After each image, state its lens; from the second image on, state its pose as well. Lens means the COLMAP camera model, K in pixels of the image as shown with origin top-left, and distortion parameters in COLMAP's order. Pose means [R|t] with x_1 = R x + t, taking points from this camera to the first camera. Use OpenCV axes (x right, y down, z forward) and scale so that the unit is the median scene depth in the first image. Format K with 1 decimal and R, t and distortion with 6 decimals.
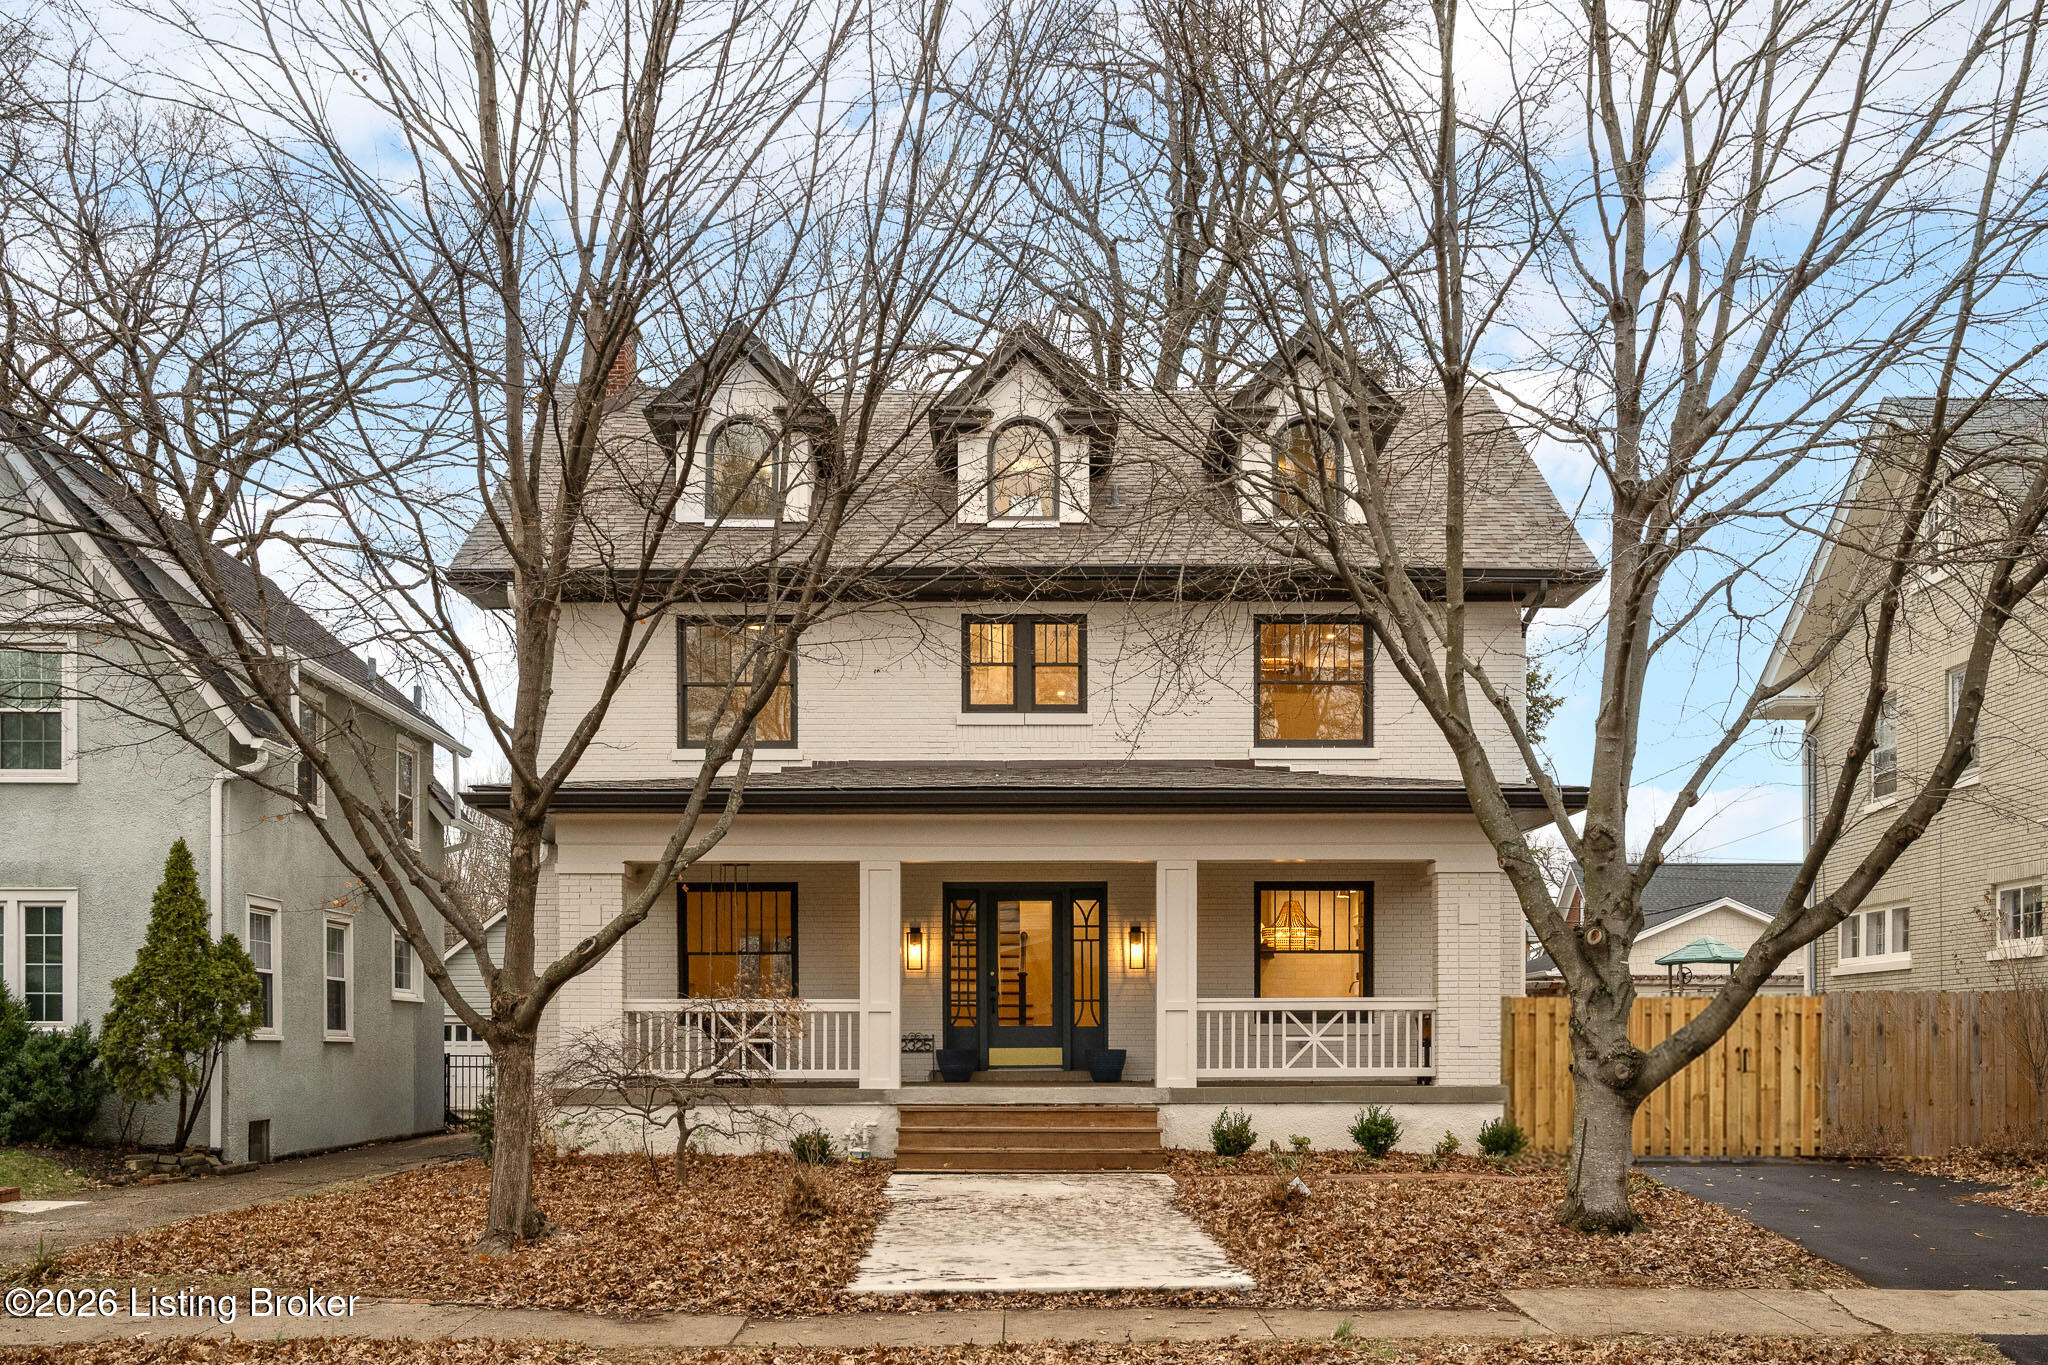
lens RADIAL K [[1966.0, 0, 1023.8], [0, 1966.0, 676.9], [0, 0, 1]] dist [-0.012657, 0.000000]
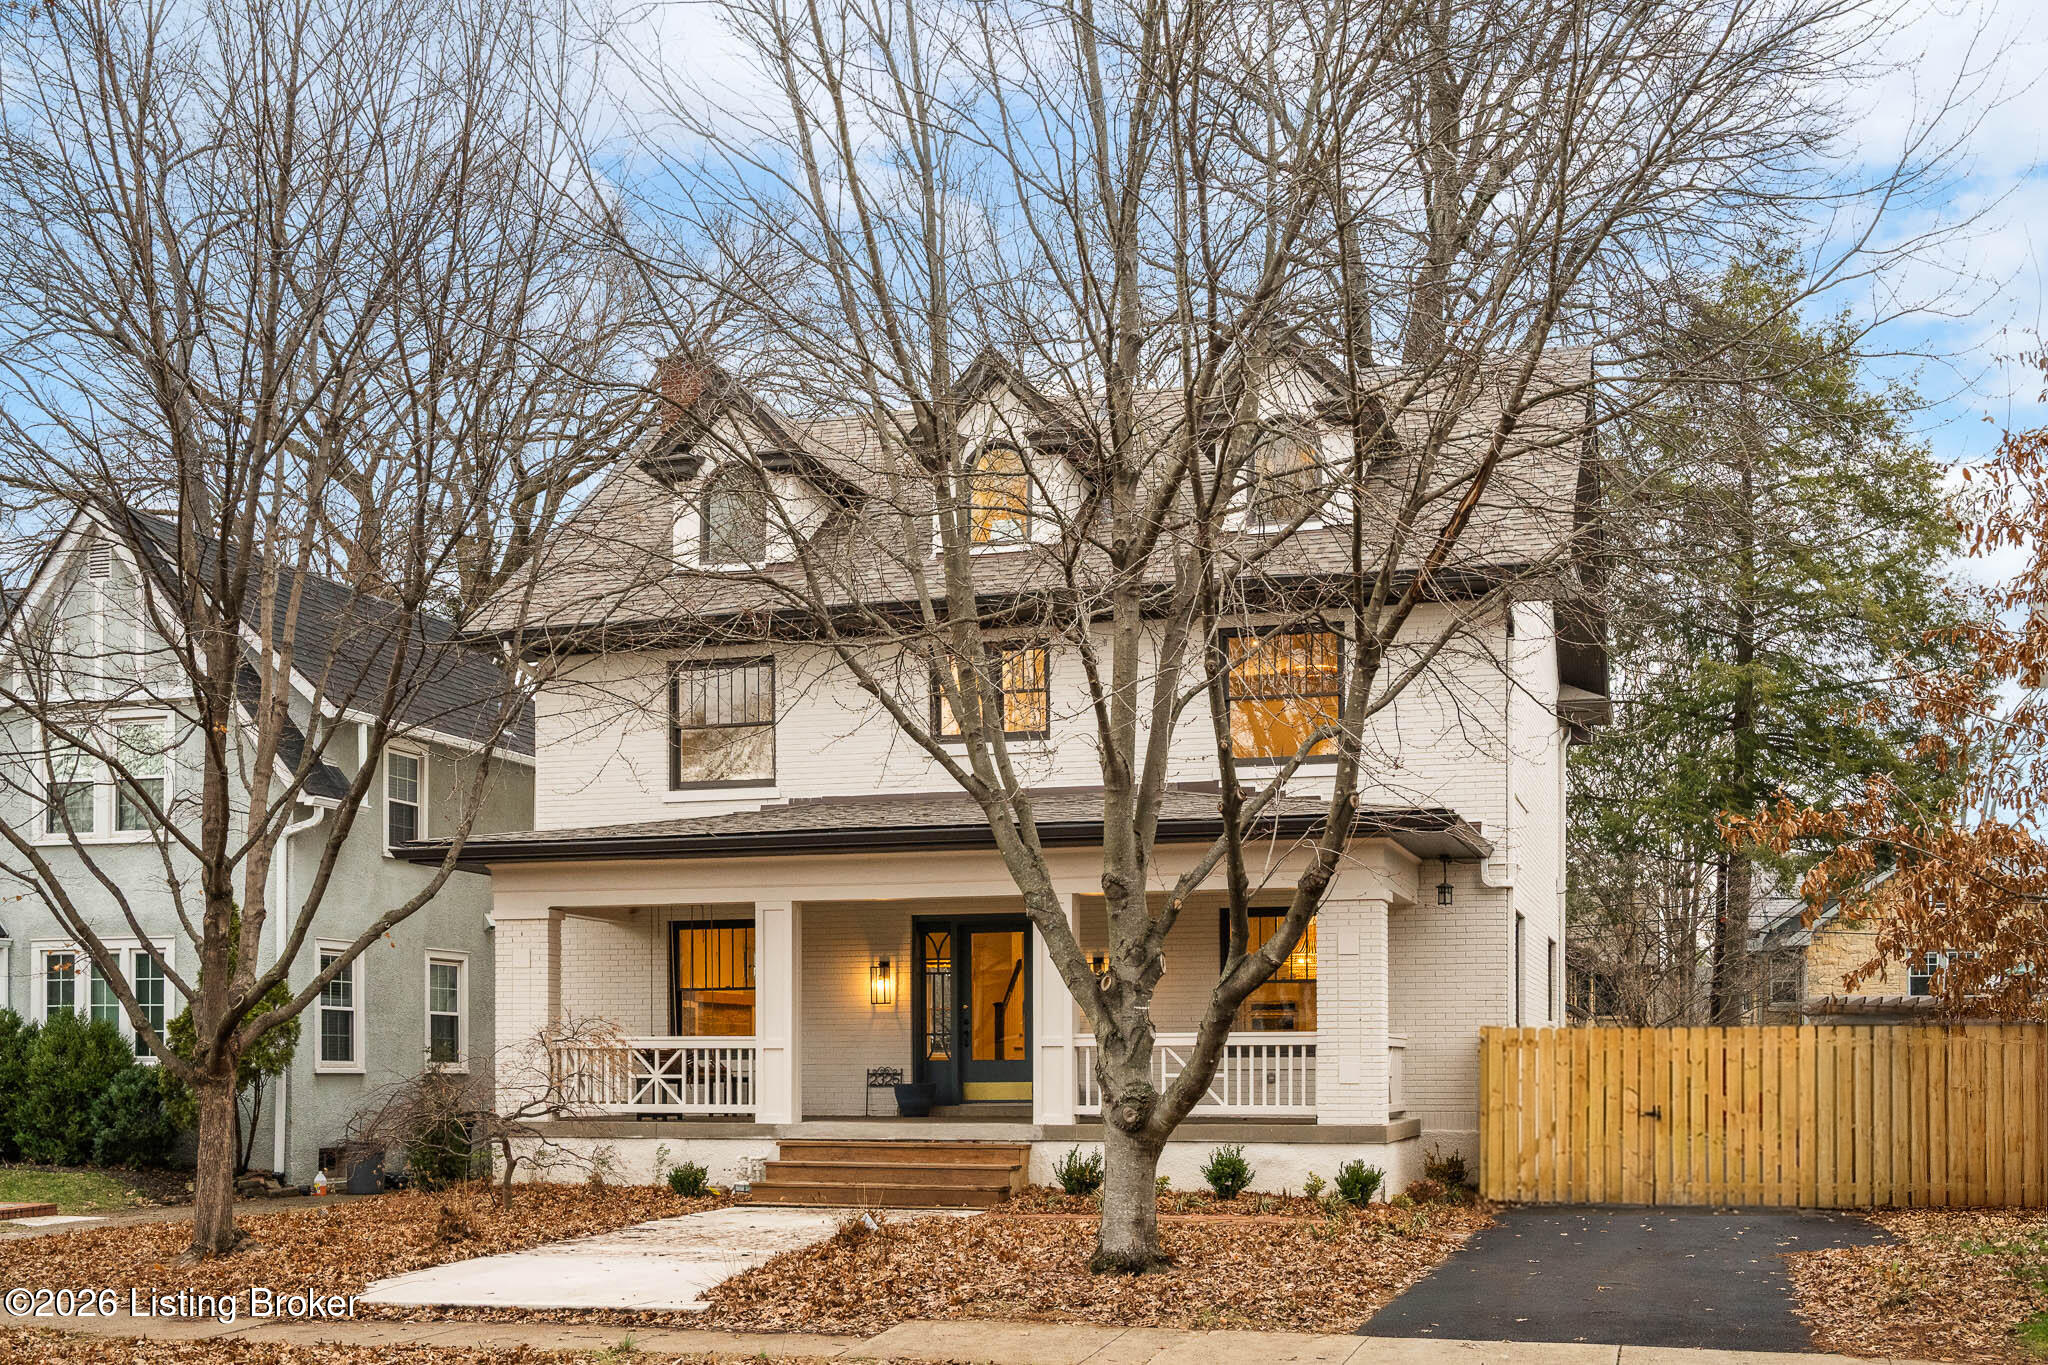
lens RADIAL K [[2226.8, 0, 1024.7], [0, 2226.8, 688.3], [0, 0, 1]] dist [-0.003667, 0.000000]
pose [[0.949010, -0.051995, -0.310929, 0.417719], [0.055811, 0.998436, 0.003382, -0.012126], [0.310267, -0.020562, 0.950427, -0.052562]]
